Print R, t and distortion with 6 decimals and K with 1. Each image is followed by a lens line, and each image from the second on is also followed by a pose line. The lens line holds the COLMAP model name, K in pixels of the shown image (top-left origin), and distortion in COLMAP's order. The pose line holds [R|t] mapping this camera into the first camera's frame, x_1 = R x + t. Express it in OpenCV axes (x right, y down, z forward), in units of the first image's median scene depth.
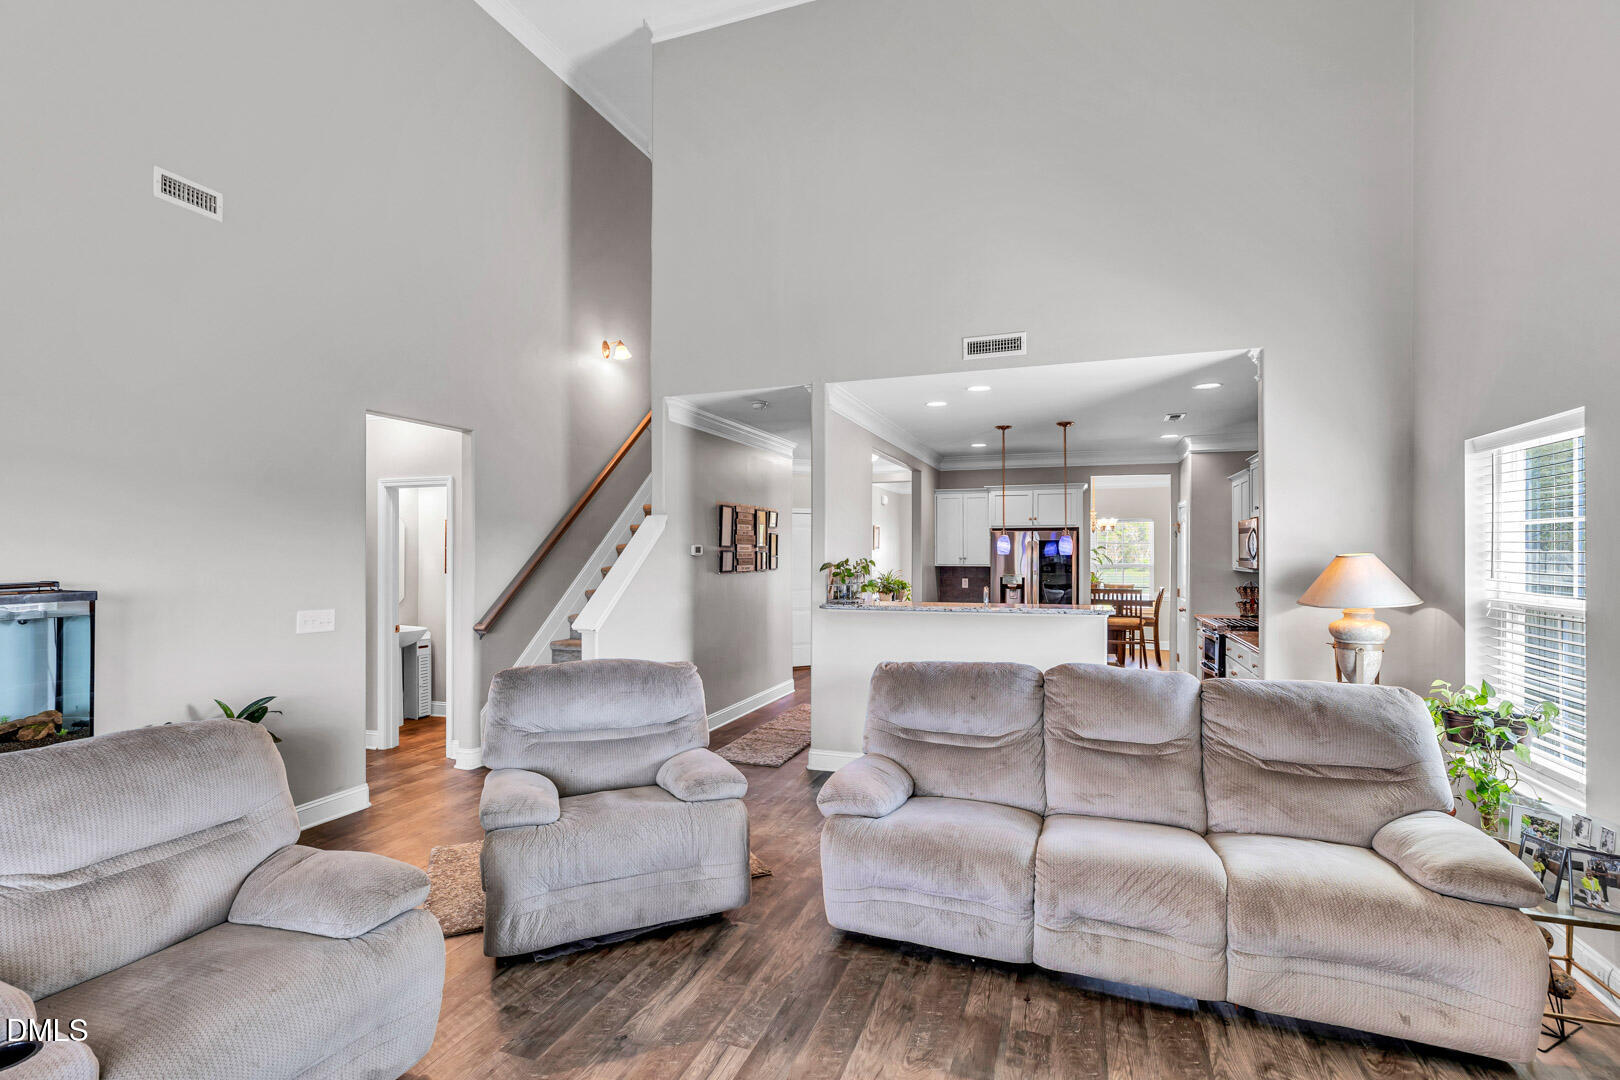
lens RADIAL K [[720.9, 0, 815.6], [0, 720.9, 541.8], [0, 0, 1]] dist [0.004872, 0.001024]
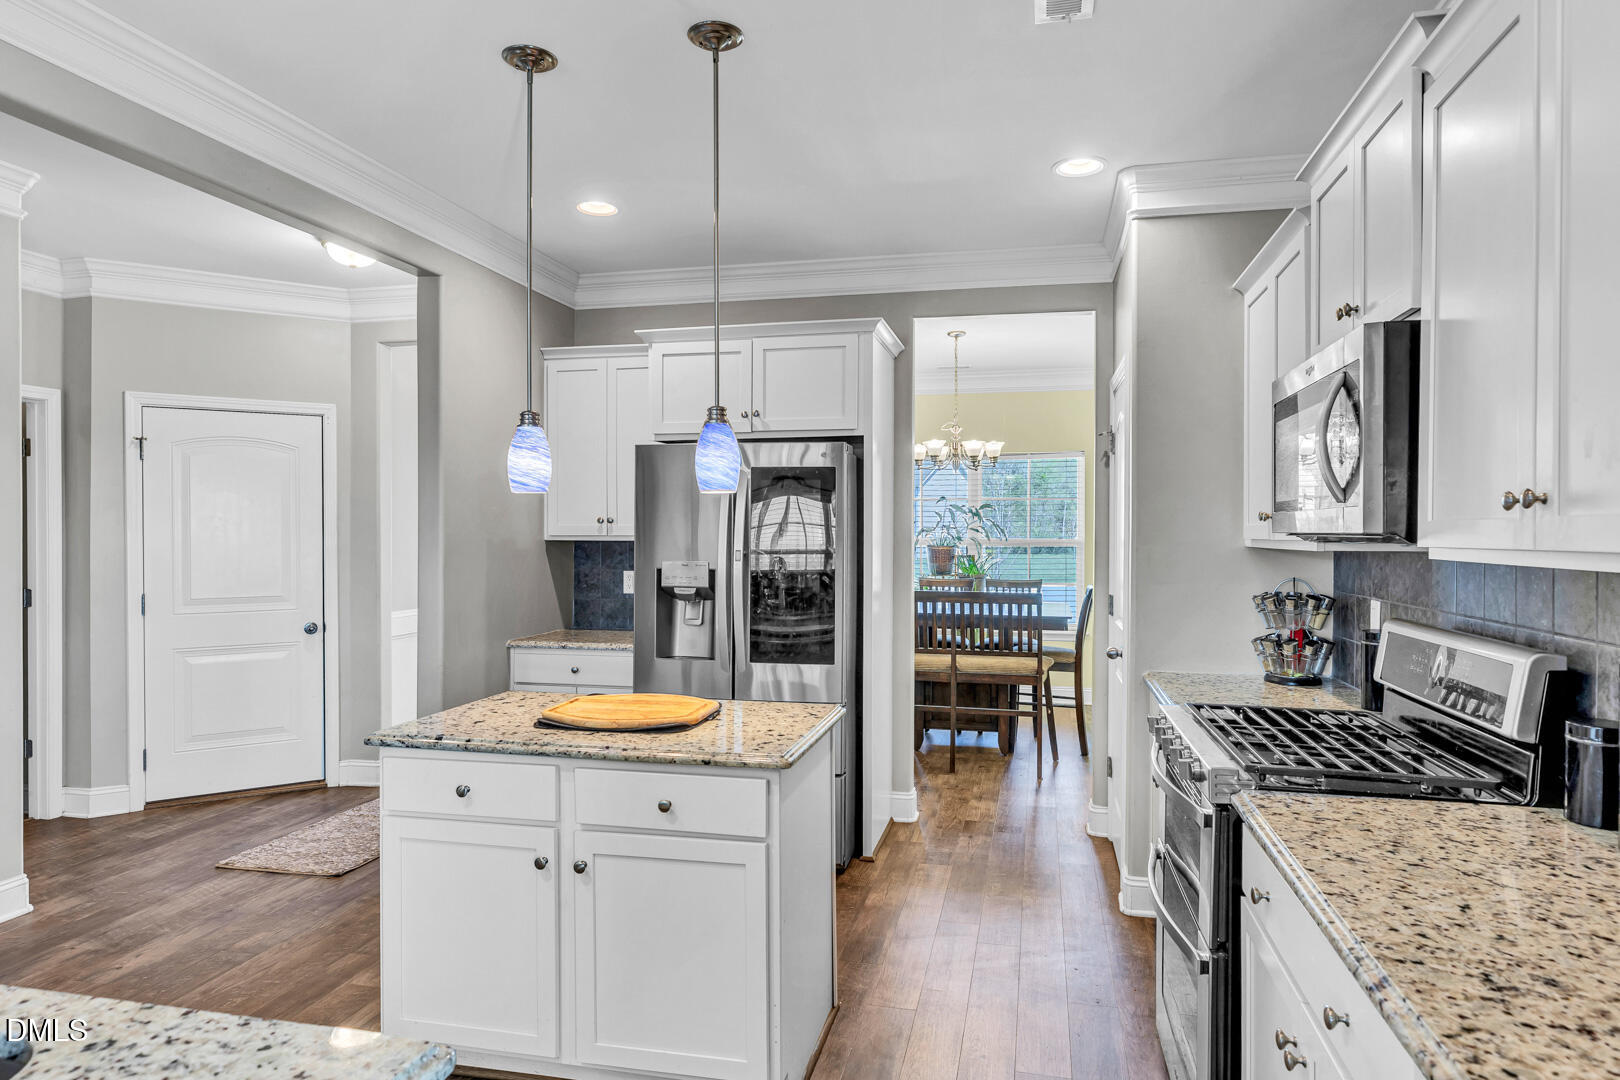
lens RADIAL K [[1001.7, 0, 815.2], [0, 1001.7, 531.1], [0, 0, 1]] dist [0.007187, 0.000650]
pose [[0.989503, 0.001351, 0.144509, 0.261729], [-0.003508, 0.999886, 0.014677, 0.022435], [-0.144473, -0.015030, 0.989395, 0.476744]]
